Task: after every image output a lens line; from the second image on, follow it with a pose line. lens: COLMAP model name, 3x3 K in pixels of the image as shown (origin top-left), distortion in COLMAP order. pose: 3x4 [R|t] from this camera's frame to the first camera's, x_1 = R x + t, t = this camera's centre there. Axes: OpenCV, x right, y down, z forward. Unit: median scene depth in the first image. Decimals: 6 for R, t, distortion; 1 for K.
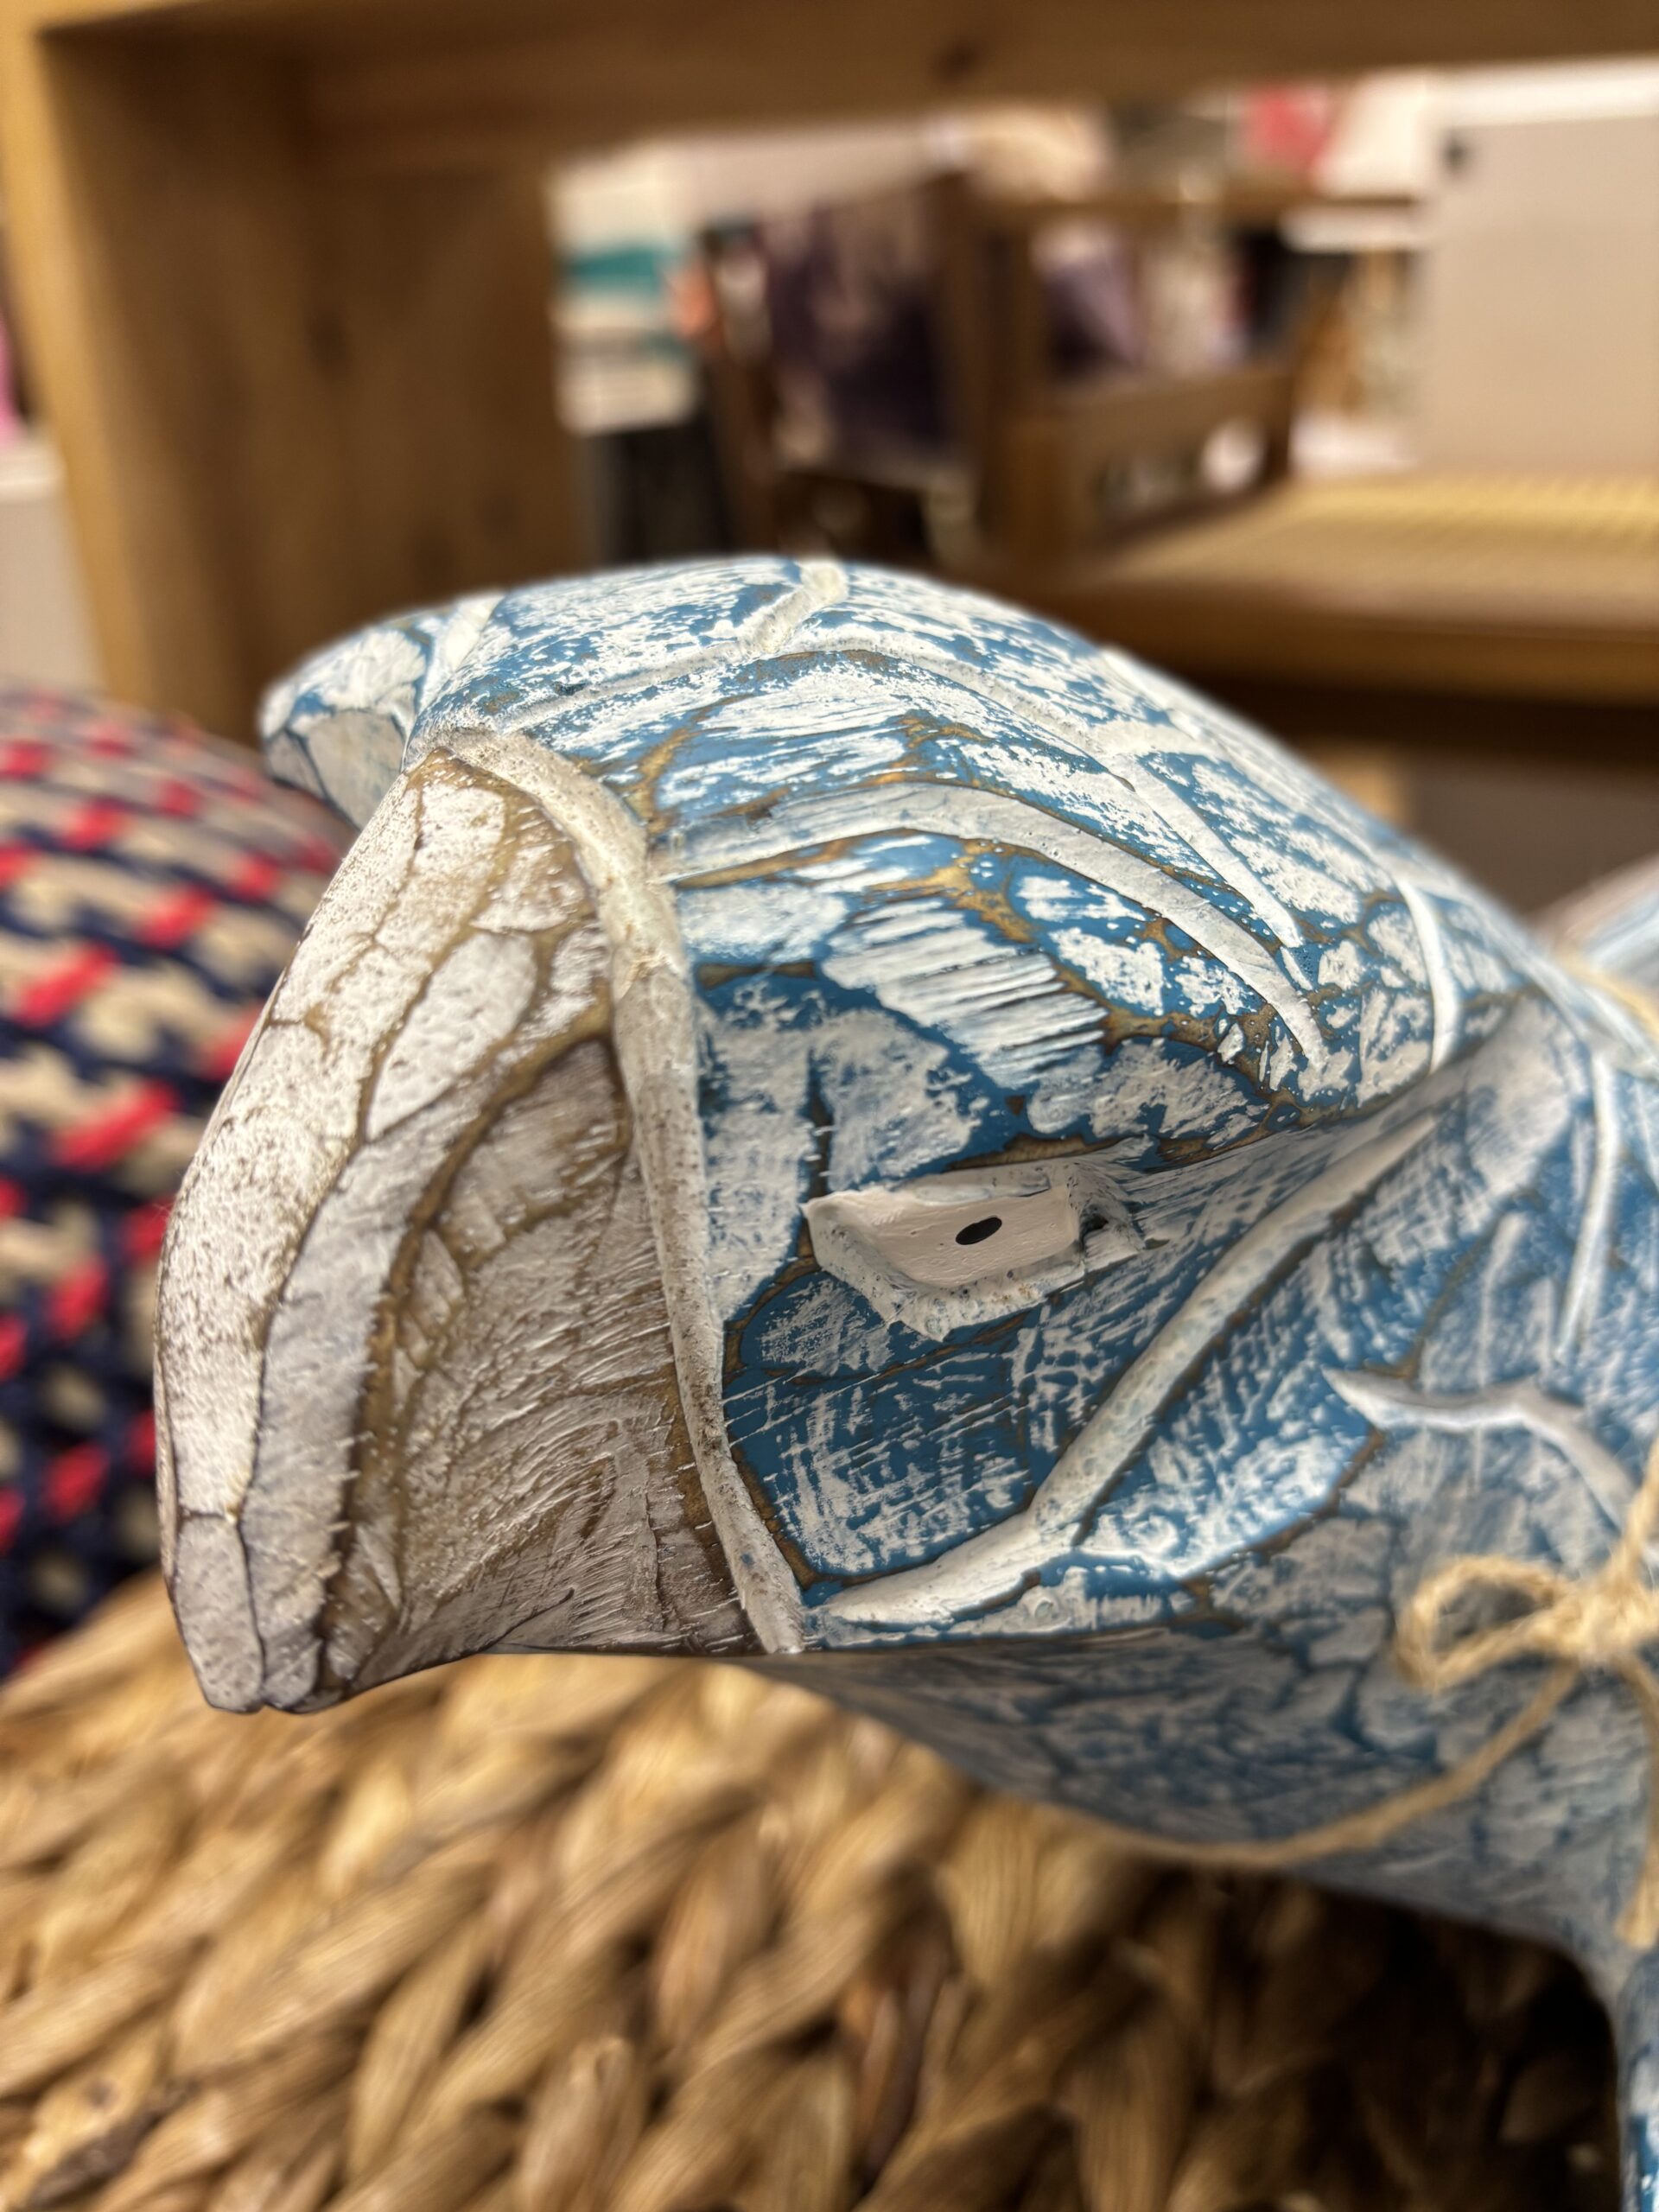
lens RADIAL K [[1717.8, 0, 829.1], [0, 1717.8, 1105.4], [0, 0, 1]] dist [0.091757, -0.262346]
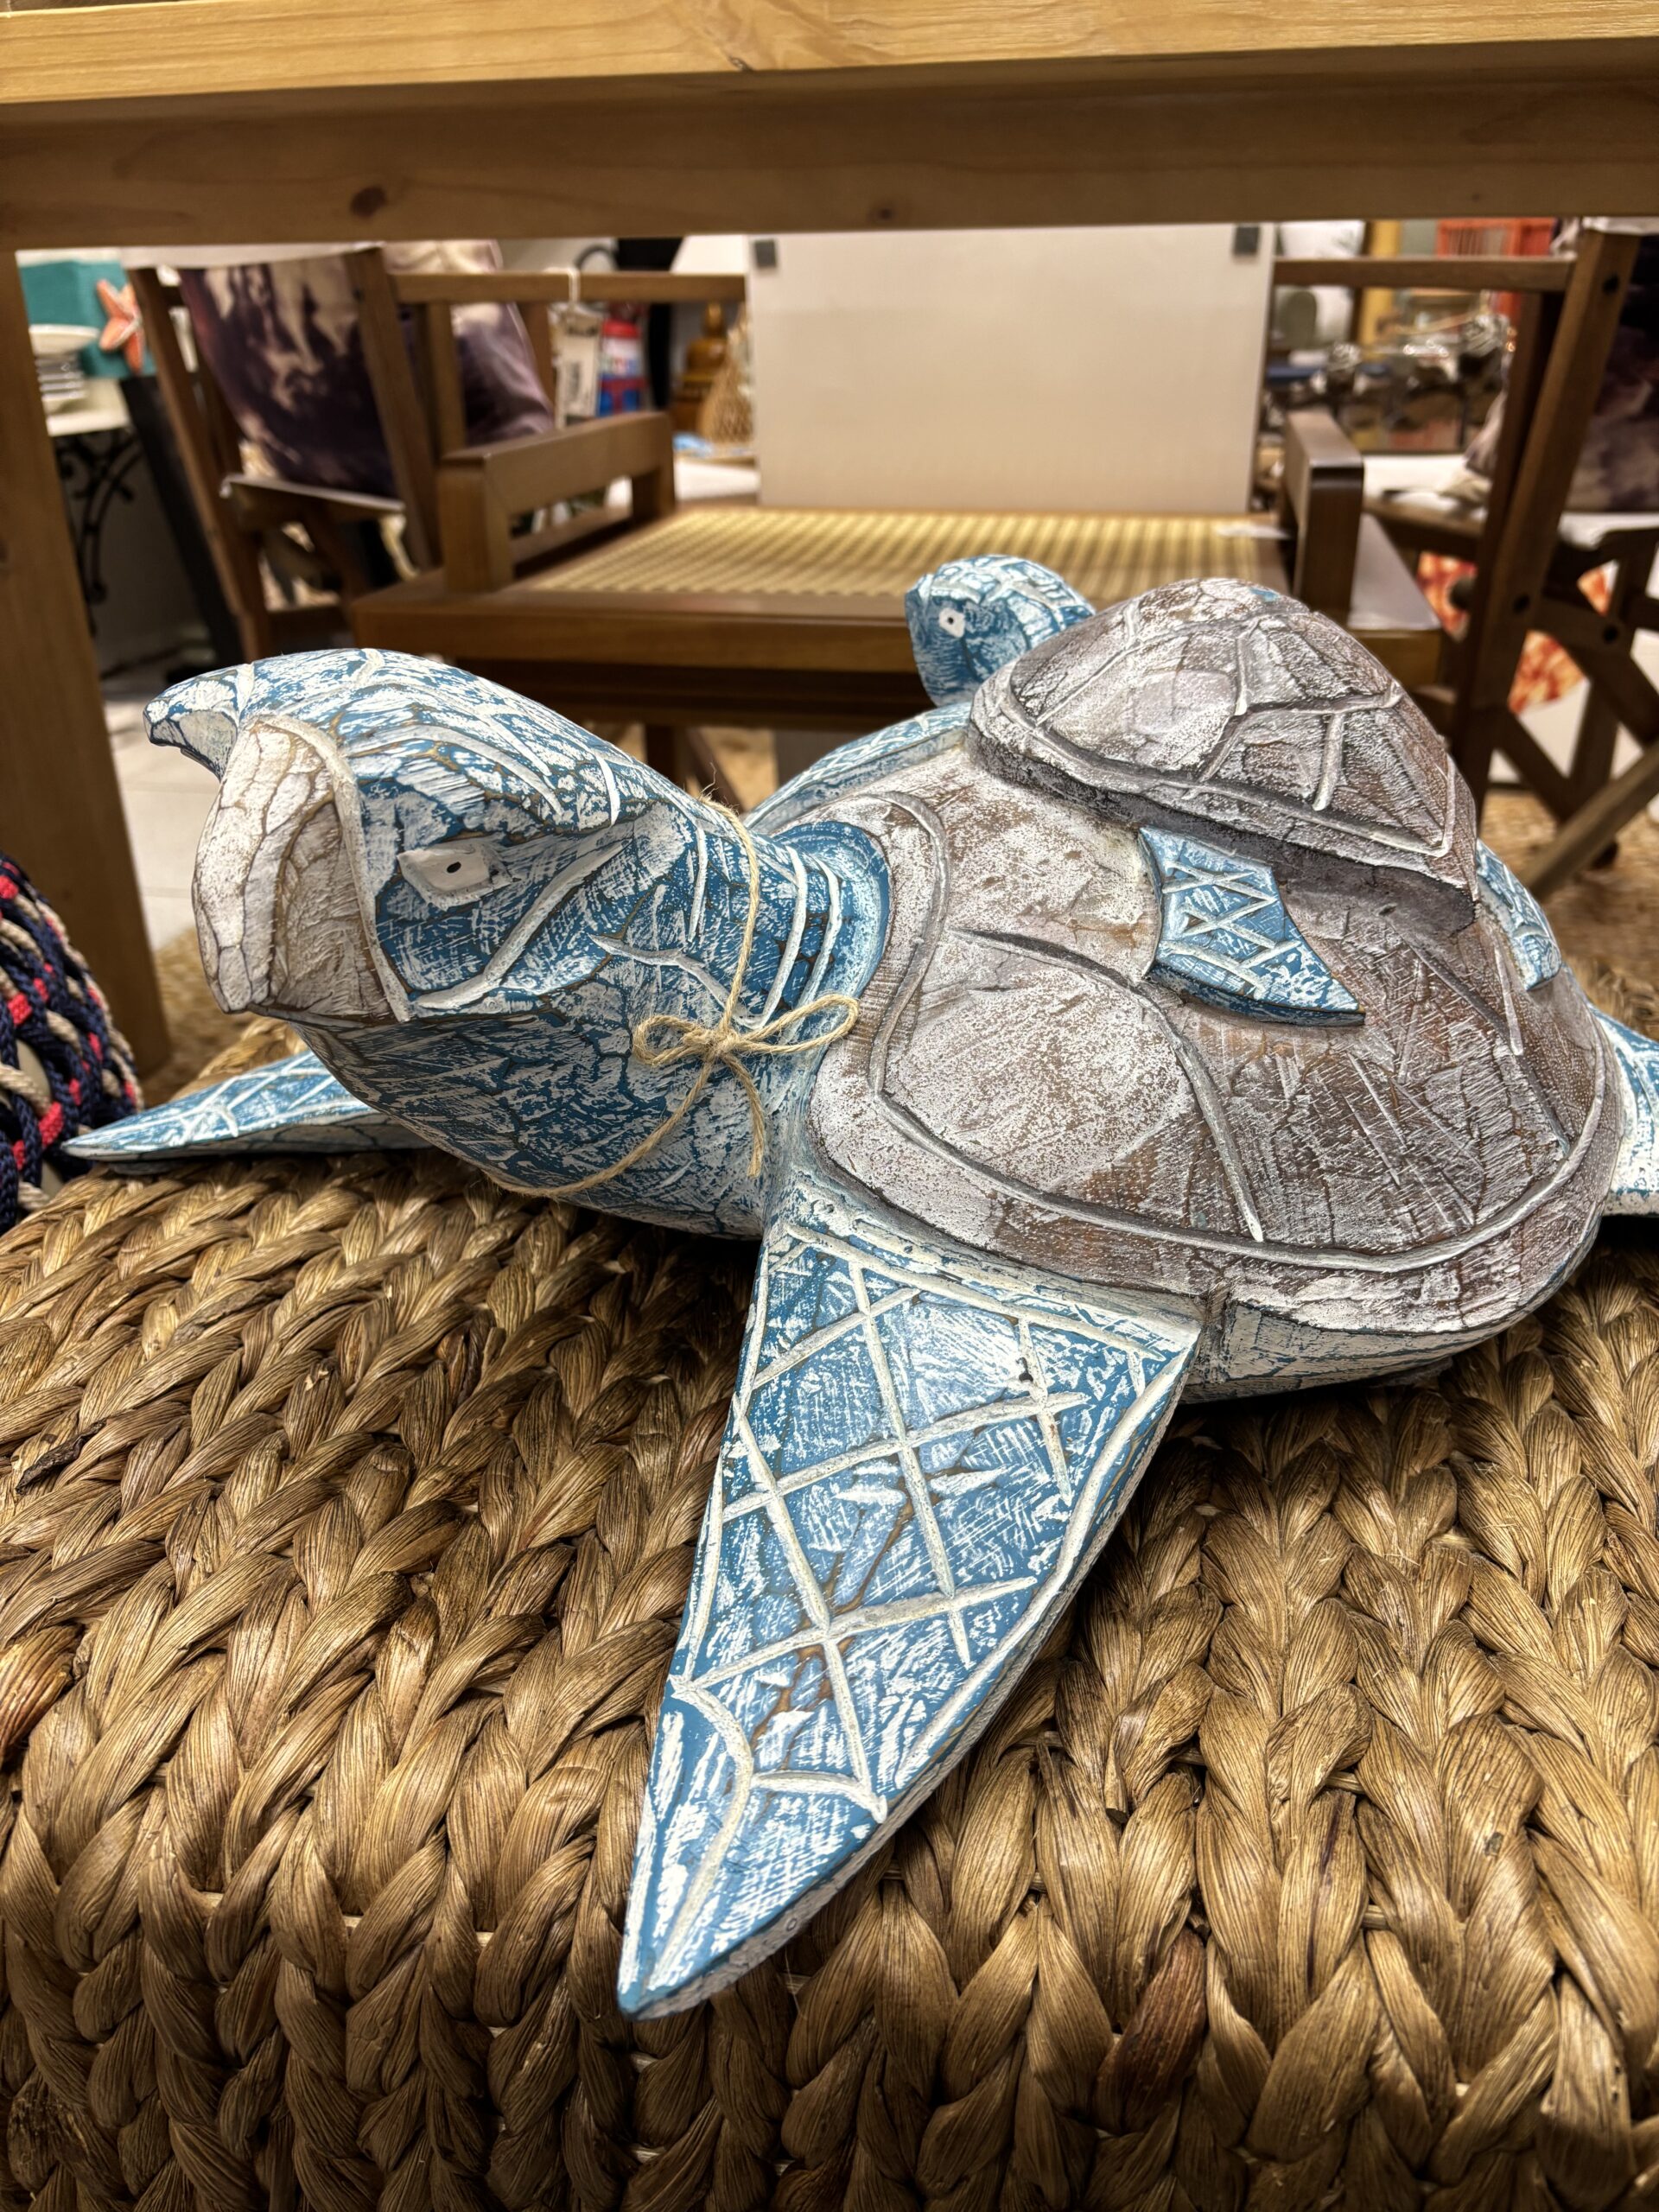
lens RADIAL K [[1717.8, 0, 829.1], [0, 1717.8, 1105.4], [0, 0, 1]] dist [0.091757, -0.262346]
pose [[0.954628, -0.104936, 0.278699, -0.174667], [0.102559, 0.994458, 0.023138, 0.479485], [-0.279582, 0.006495, 0.960100, -2.117530]]
